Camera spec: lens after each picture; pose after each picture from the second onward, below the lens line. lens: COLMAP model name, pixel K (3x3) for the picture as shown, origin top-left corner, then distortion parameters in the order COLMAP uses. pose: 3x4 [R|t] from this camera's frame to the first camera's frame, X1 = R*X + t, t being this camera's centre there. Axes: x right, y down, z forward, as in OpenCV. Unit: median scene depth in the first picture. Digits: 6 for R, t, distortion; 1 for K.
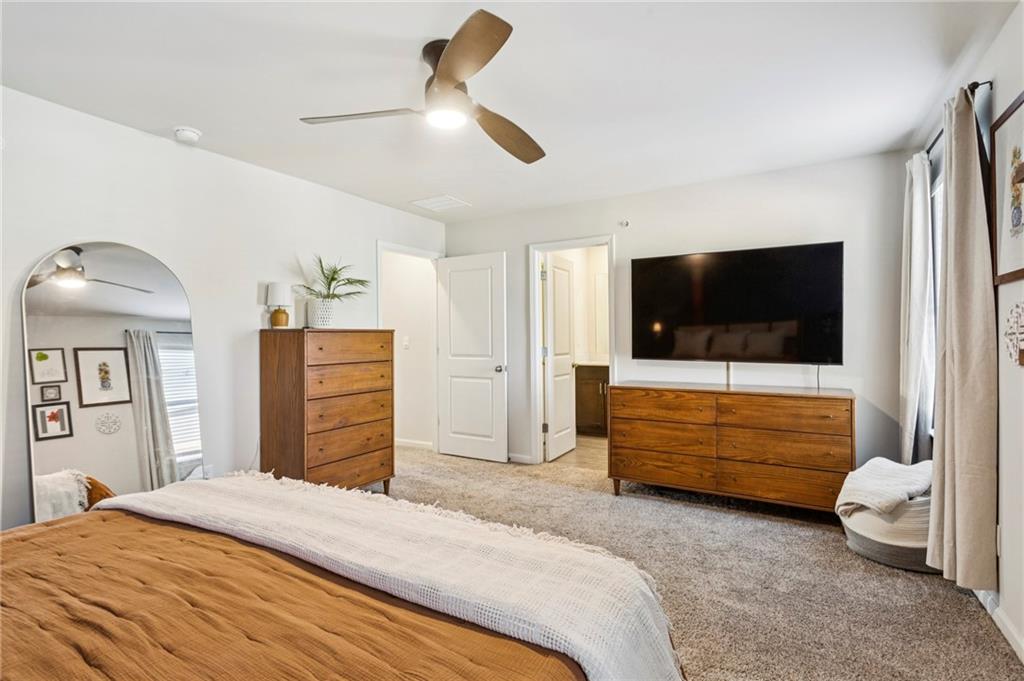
lens RADIAL K [[489.1, 0, 513.8], [0, 489.1, 344.6], [0, 0, 1]] dist [-0.004871, -0.000059]
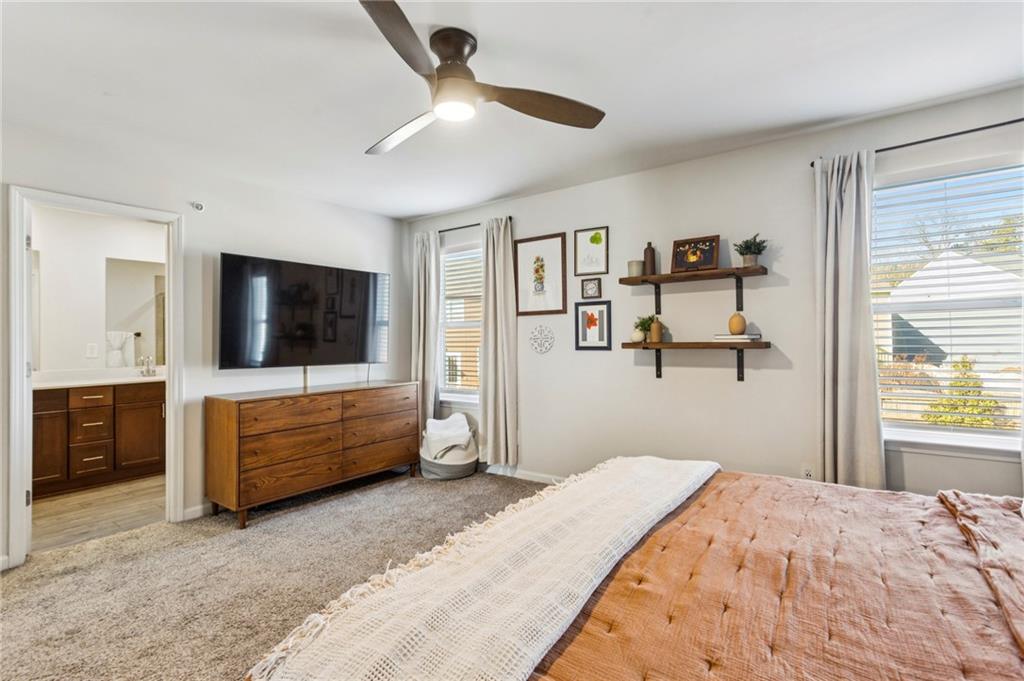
lens RADIAL K [[489.1, 0, 513.6], [0, 489.1, 339.0], [0, 0, 1]] dist [-0.004871, -0.000059]
pose [[0.080718, 0.009686, 0.996690, -0.637206], [0.027121, 0.999561, -0.011911, 0.000815], [-0.996368, 0.027992, 0.080419, 0.477977]]
